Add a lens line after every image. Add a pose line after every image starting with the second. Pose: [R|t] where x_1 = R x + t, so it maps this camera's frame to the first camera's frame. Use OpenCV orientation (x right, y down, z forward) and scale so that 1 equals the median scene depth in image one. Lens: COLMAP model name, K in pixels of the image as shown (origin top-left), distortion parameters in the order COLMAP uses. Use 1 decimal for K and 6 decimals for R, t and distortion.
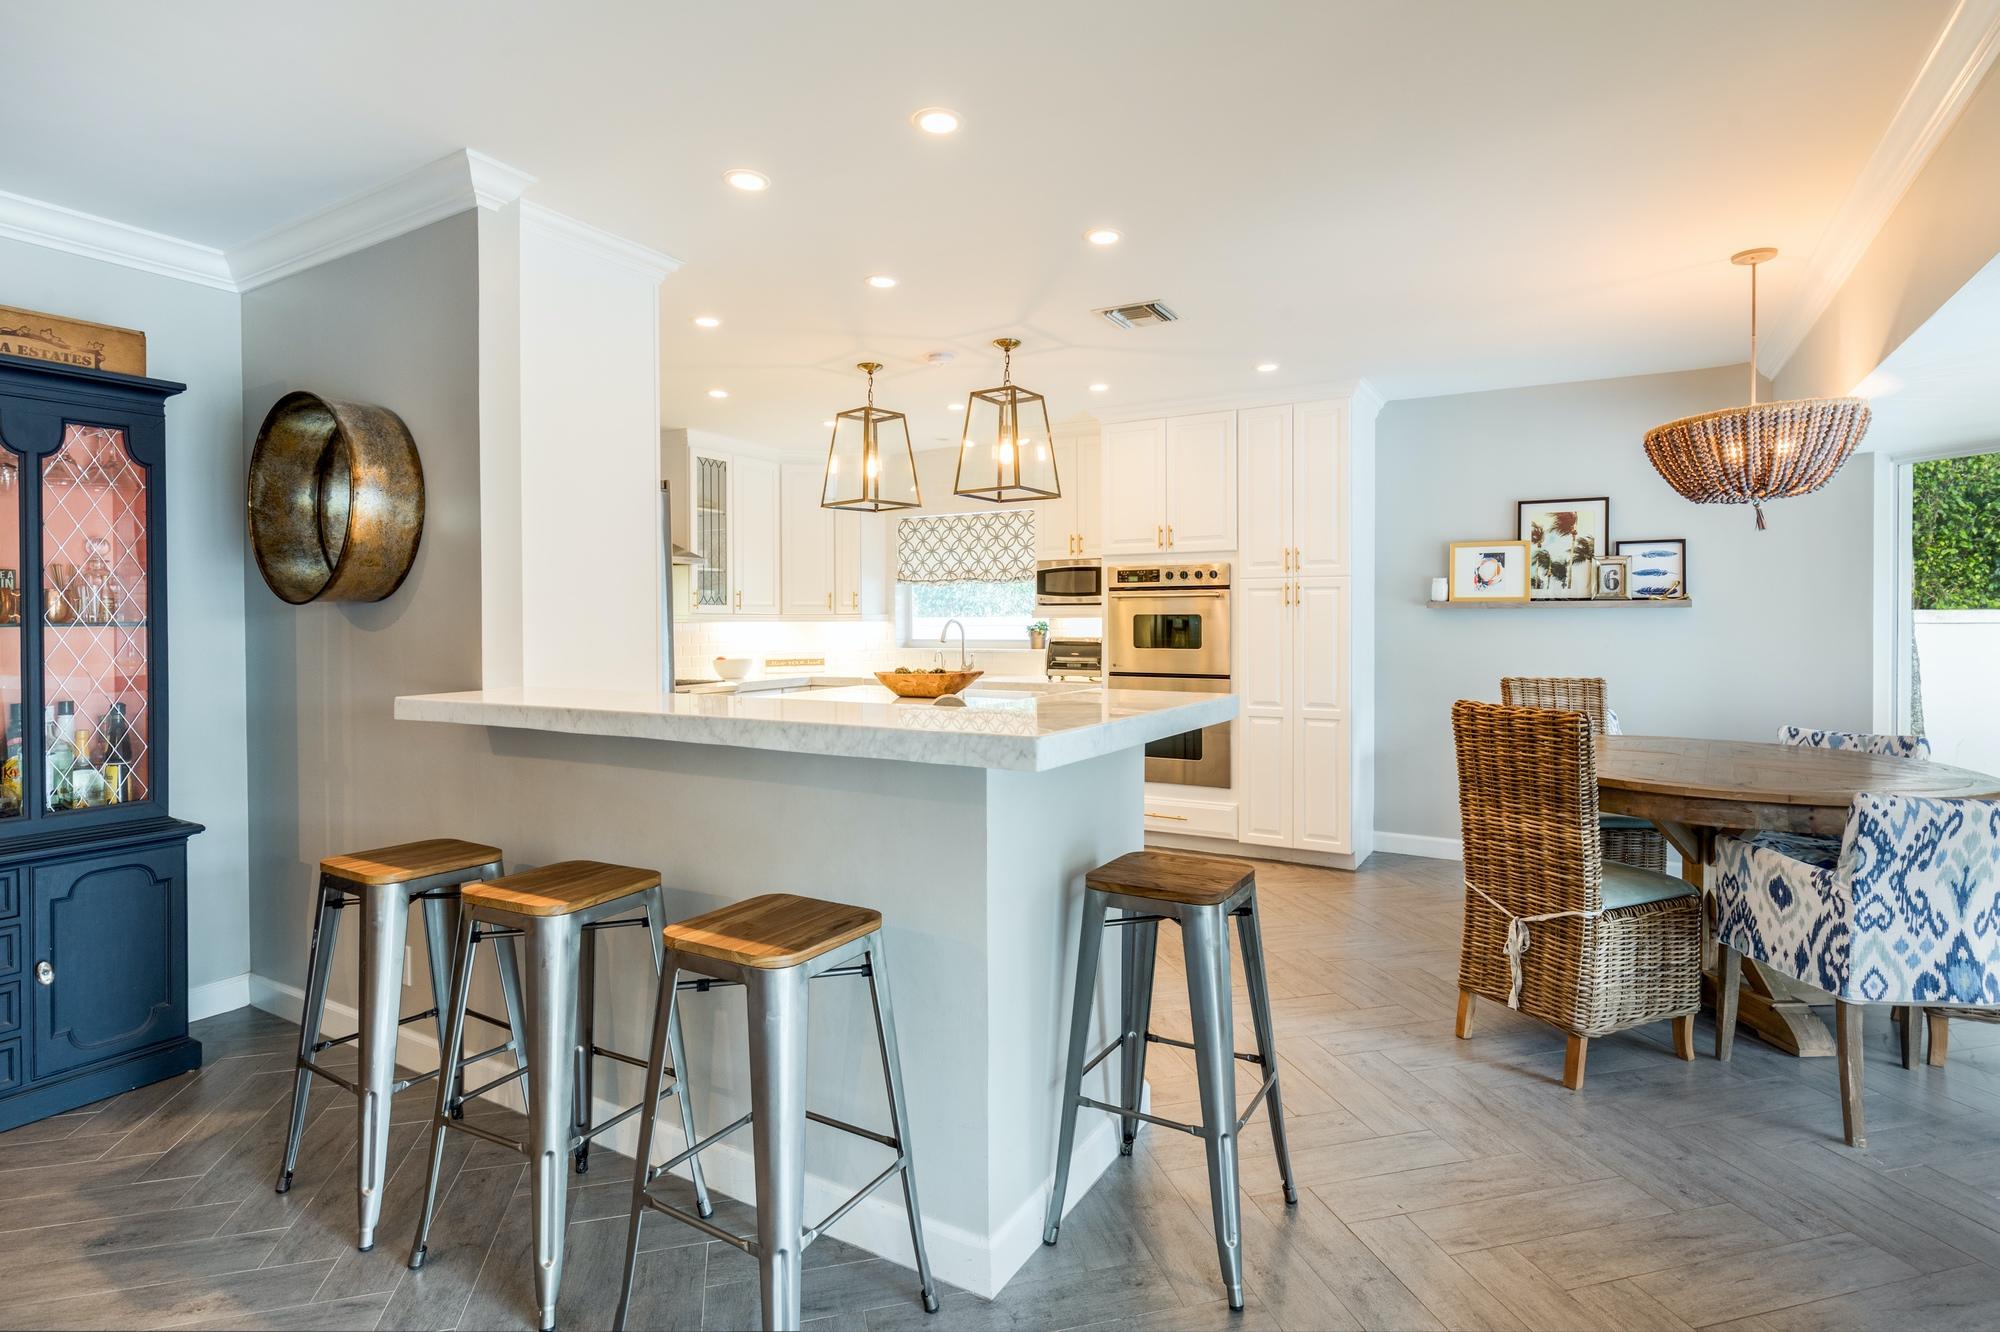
lens RADIAL K [[972.2, 0, 1040.5], [0, 972.2, 629.4], [0, 0, 1]] dist [0.012977, -0.001048]
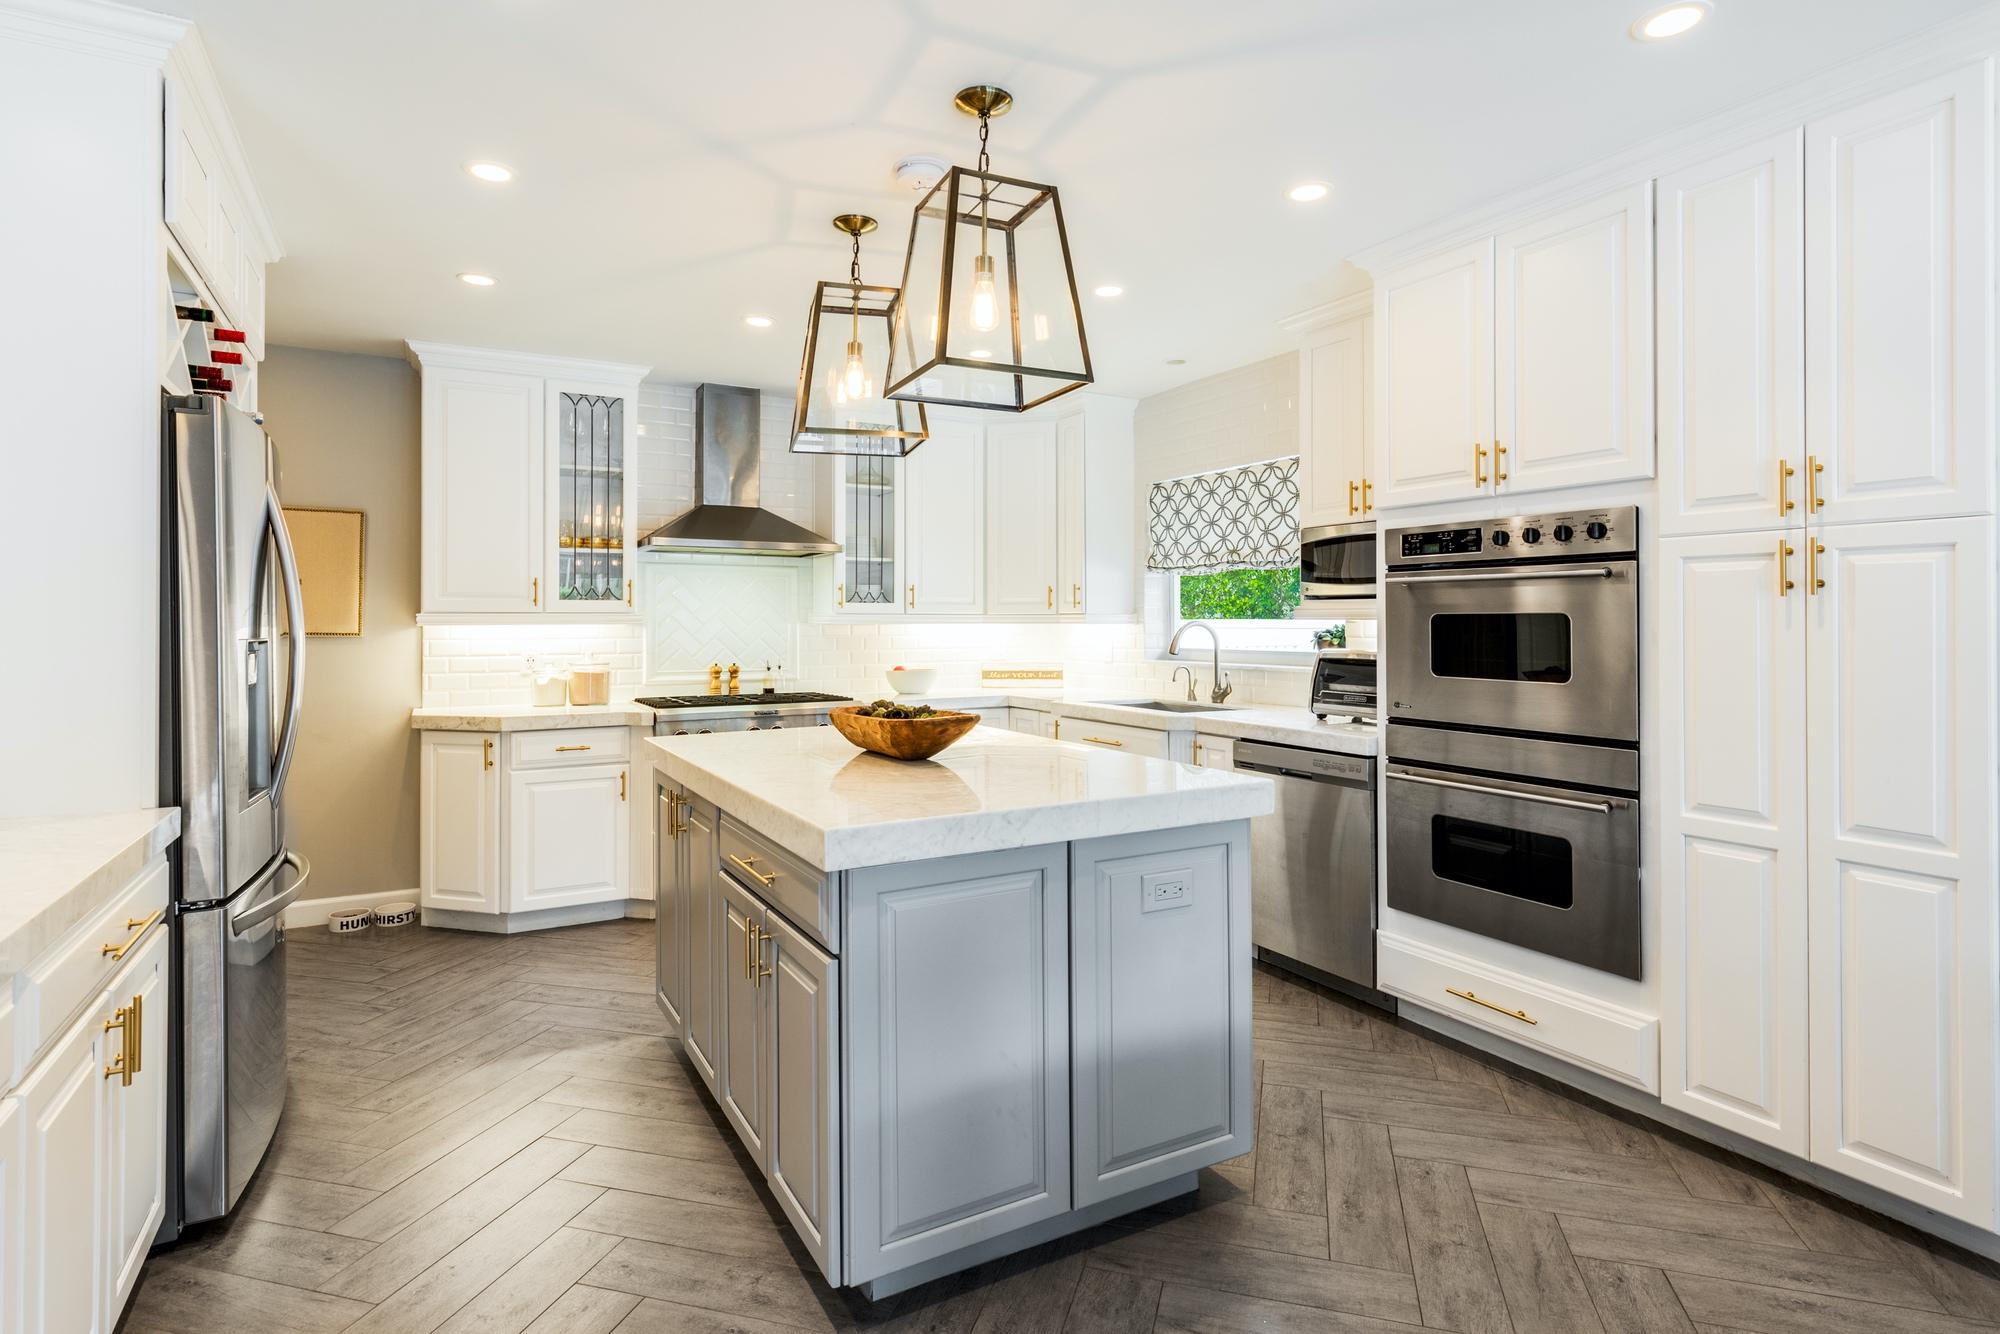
lens RADIAL K [[972.2, 0, 916.1], [0, 972.2, 612.7], [0, 0, 1]] dist [0.012977, -0.001048]
pose [[0.825828, -0.003122, -0.563913, 0.158146], [-0.006310, 0.999871, -0.014776, -0.005654], [0.563886, 0.015761, 0.825702, 0.369820]]
